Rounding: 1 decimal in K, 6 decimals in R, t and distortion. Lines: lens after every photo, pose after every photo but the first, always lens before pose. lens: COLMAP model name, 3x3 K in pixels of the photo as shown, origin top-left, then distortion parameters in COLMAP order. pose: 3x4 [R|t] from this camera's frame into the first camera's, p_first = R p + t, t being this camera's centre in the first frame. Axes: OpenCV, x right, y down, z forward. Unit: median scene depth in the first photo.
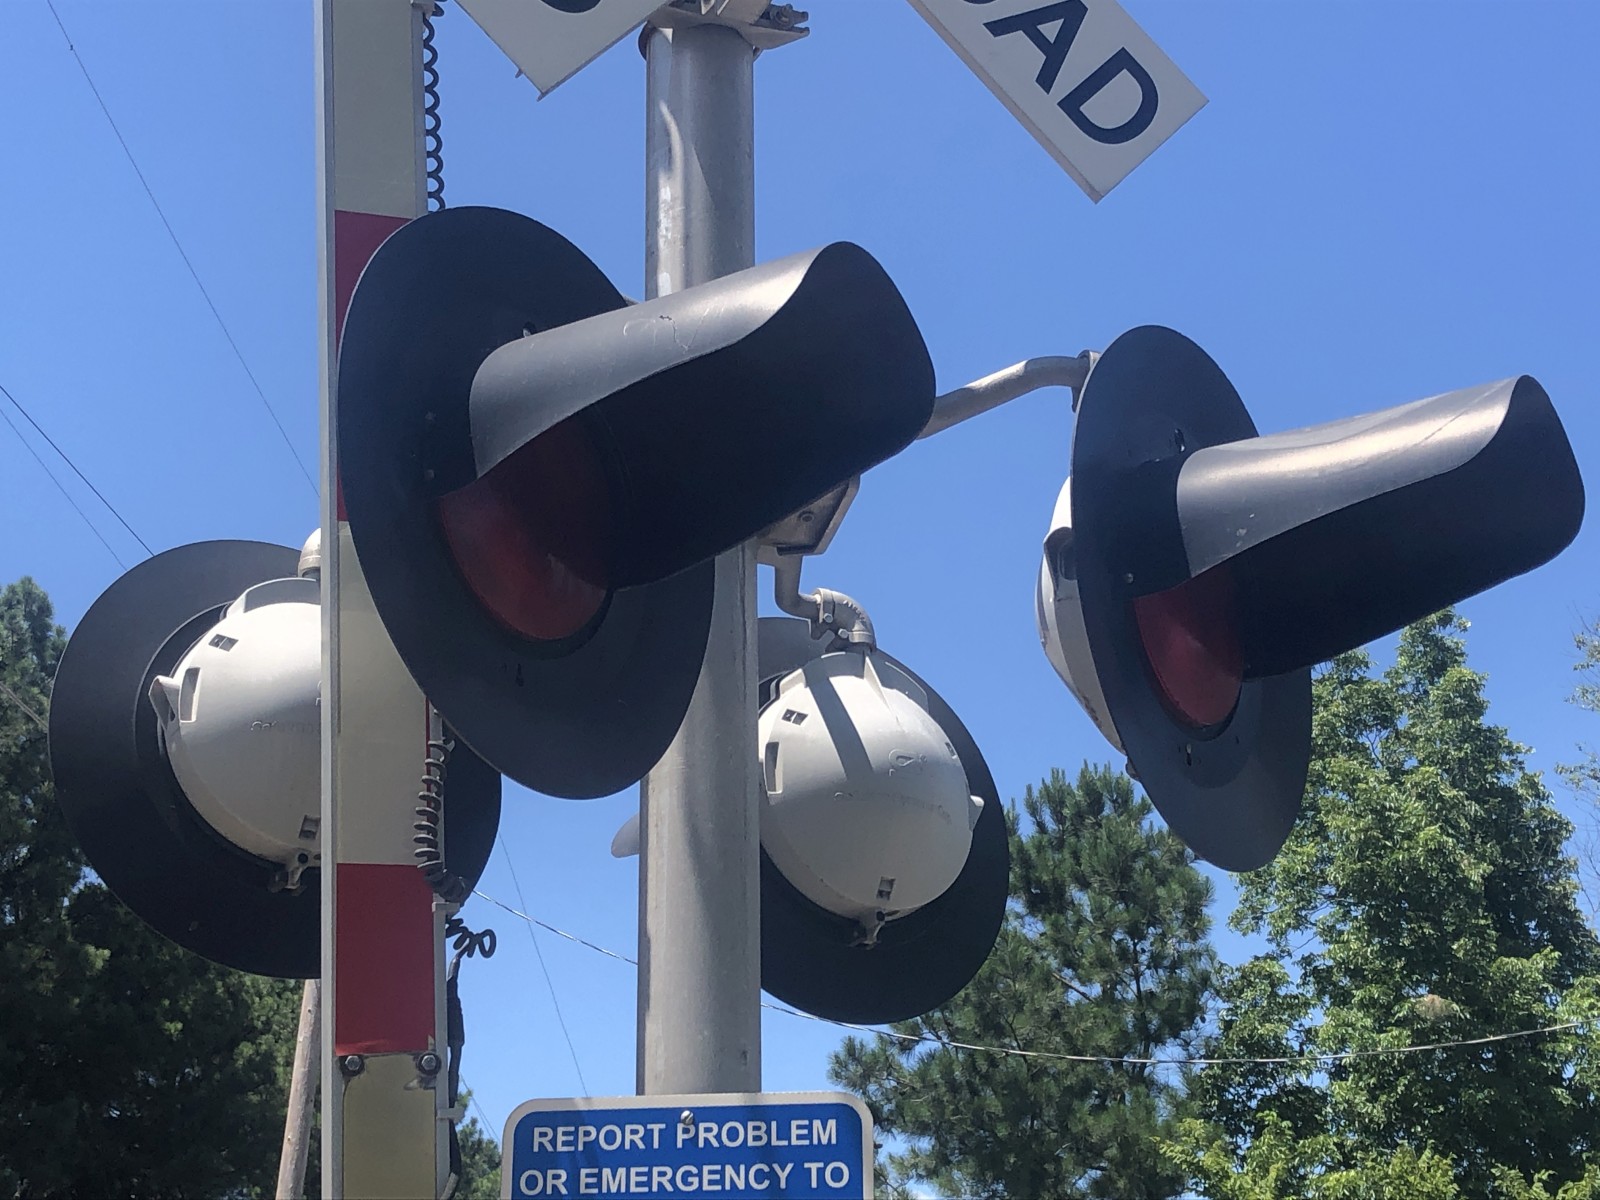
lens RADIAL K [[2594.1, 0, 800.0], [0, 2594.1, 600.0], [0, 0, 1]] dist [0.119863, -0.025099]
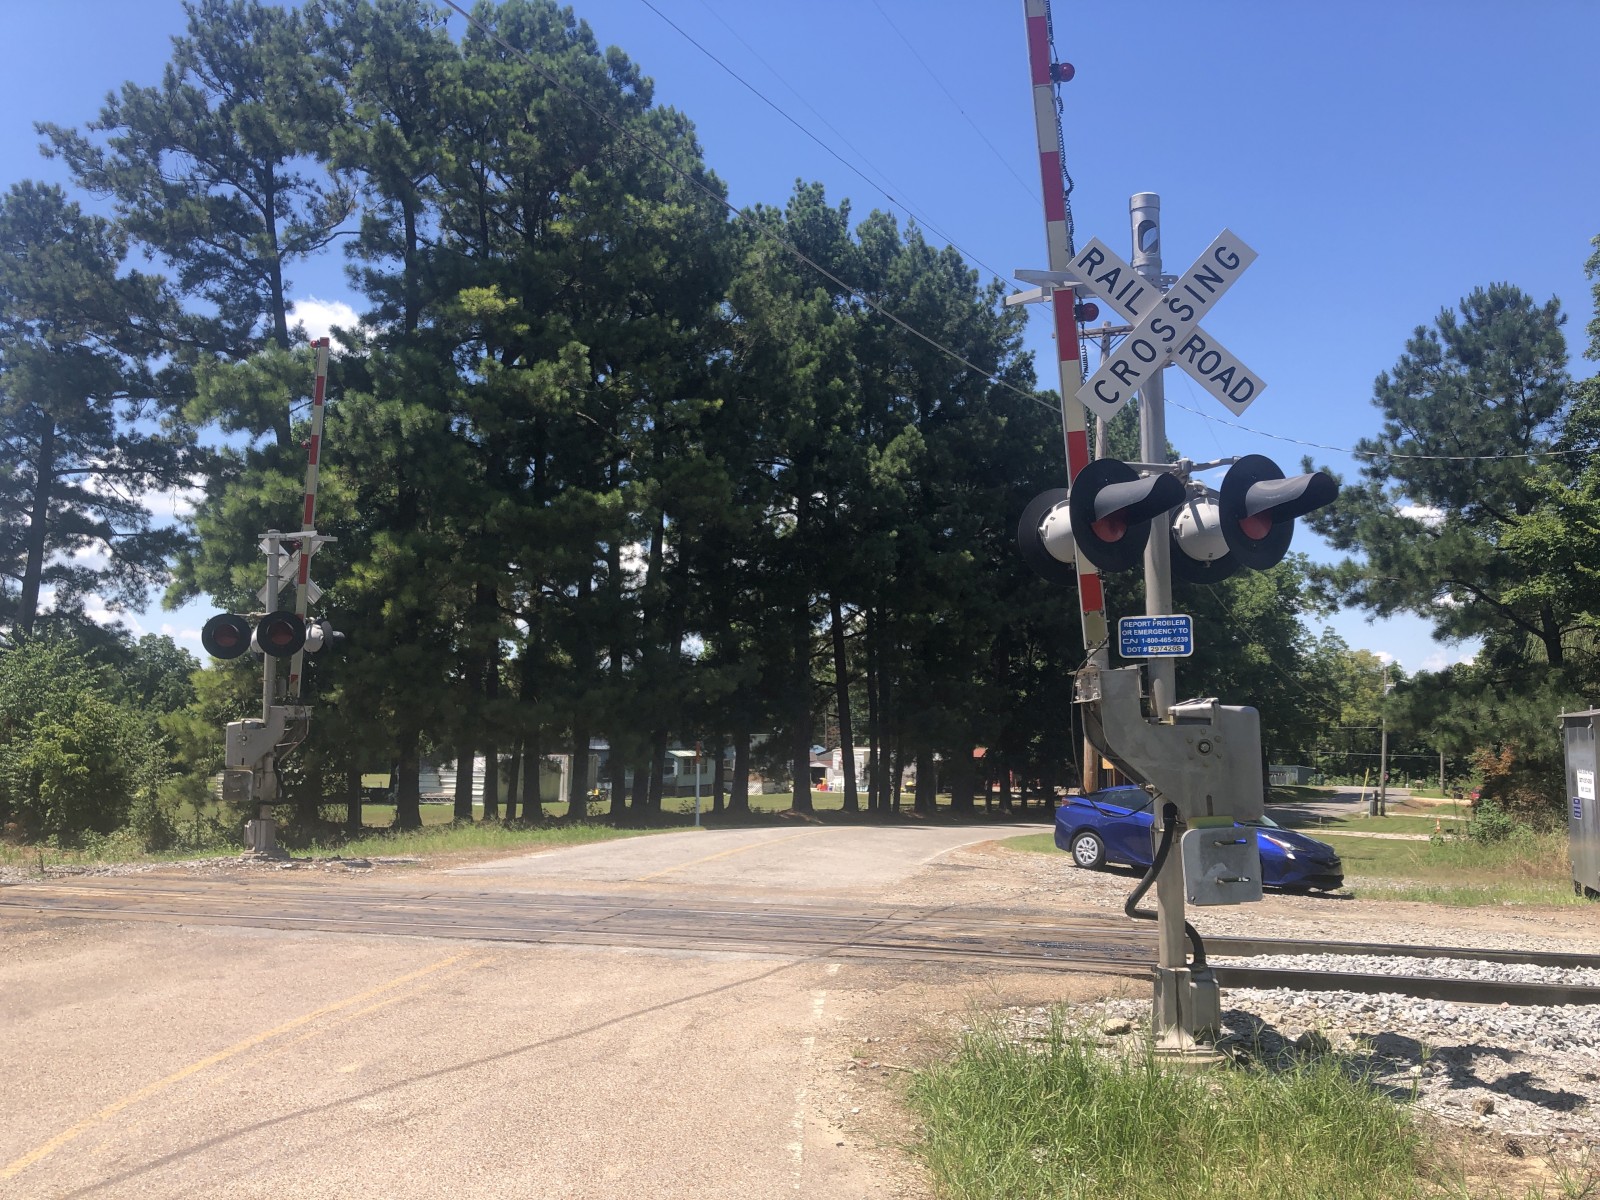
lens RADIAL K [[1313.1, 0, 800.0], [0, 1313.1, 600.0], [0, 0, 1]] dist [-0.002335, -0.003777]
pose [[0.913668, -0.035114, -0.404942, 0.029355], [0.152322, 0.953239, 0.261023, -0.049722], [0.376841, -0.300170, 0.876293, -0.121707]]
